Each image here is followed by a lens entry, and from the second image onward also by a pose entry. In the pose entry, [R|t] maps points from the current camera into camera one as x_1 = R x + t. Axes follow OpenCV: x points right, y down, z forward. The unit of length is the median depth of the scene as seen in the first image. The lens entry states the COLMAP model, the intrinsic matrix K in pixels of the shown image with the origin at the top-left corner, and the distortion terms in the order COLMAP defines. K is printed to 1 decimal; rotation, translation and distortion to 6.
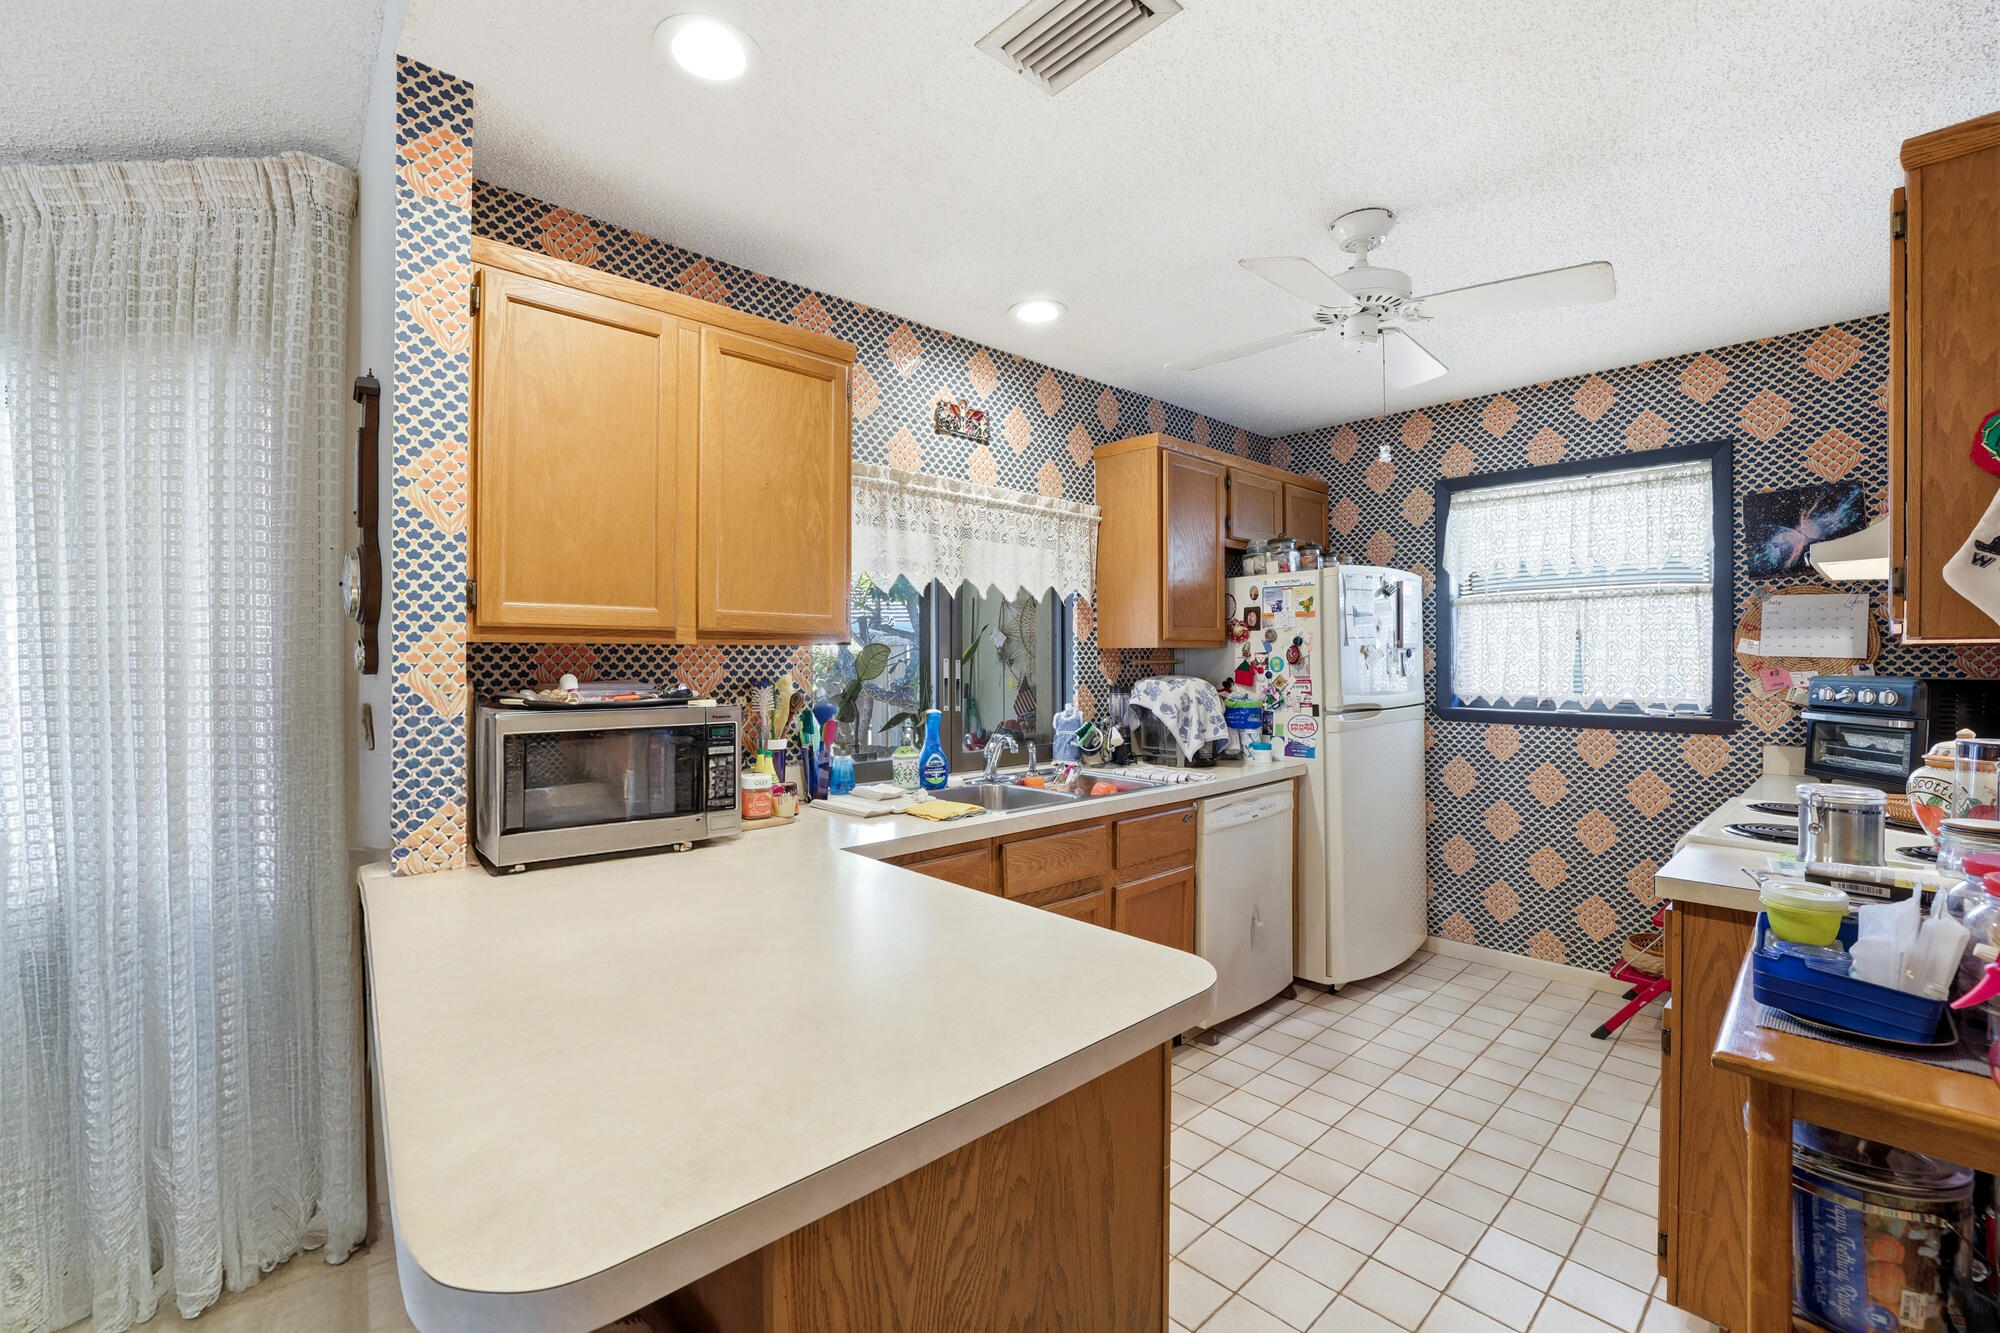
lens RADIAL K [[865.7, 0, 997.4], [0, 865.7, 649.6], [0, 0, 1]] dist [-0.045952, 0.019628]
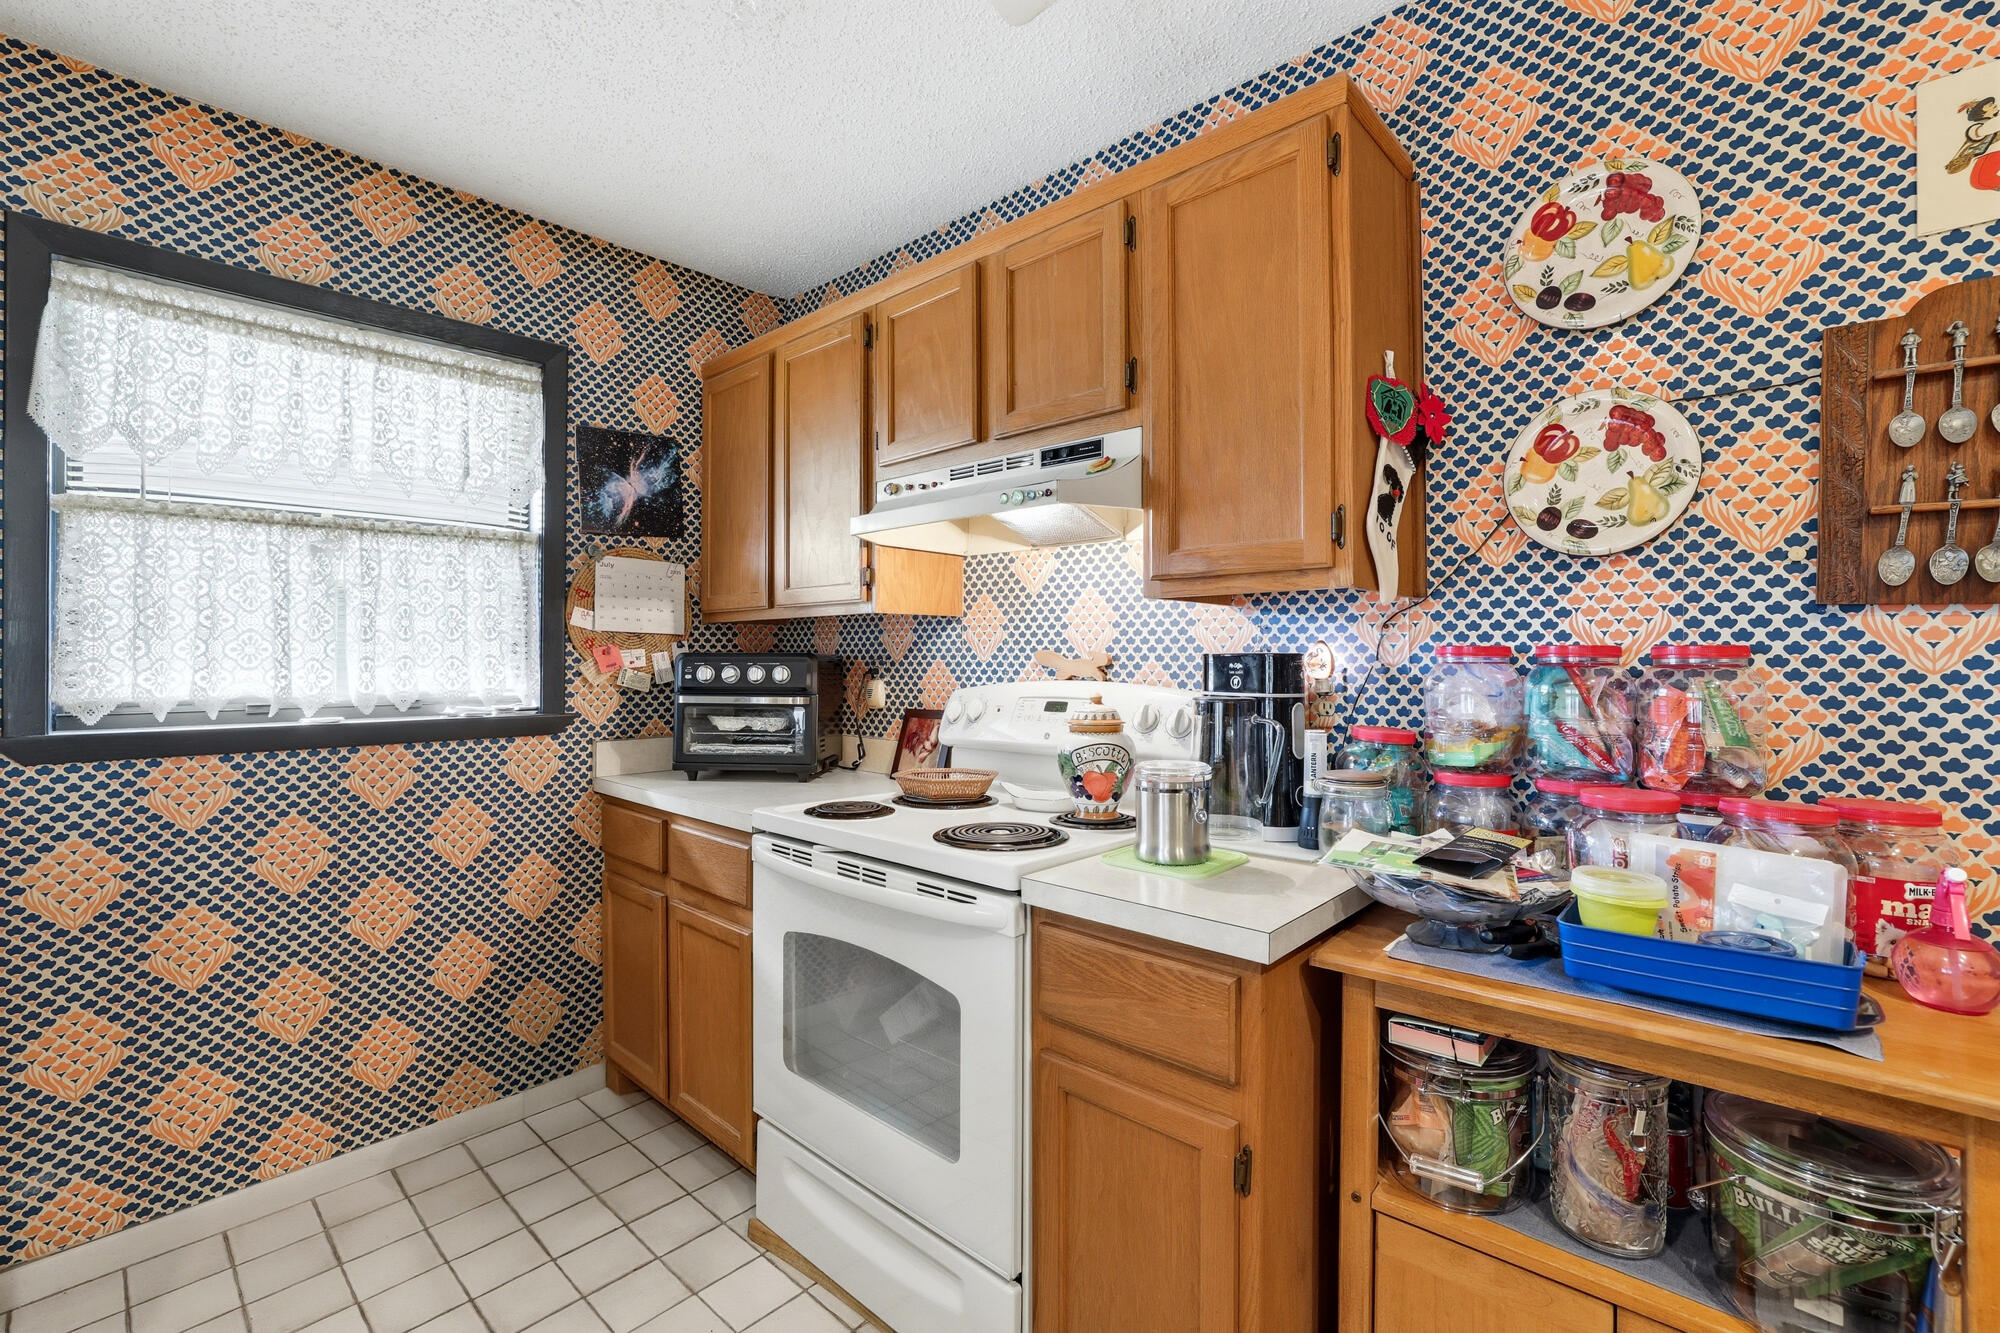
lens RADIAL K [[865.7, 0, 997.4], [0, 865.7, 649.6], [0, 0, 1]] dist [-0.045952, 0.019628]
pose [[-0.083621, 0.000391, 0.996498, 0.063725], [-0.012849, 0.999916, -0.001470, 0.021445], [-0.996415, -0.012927, -0.083609, 0.669667]]
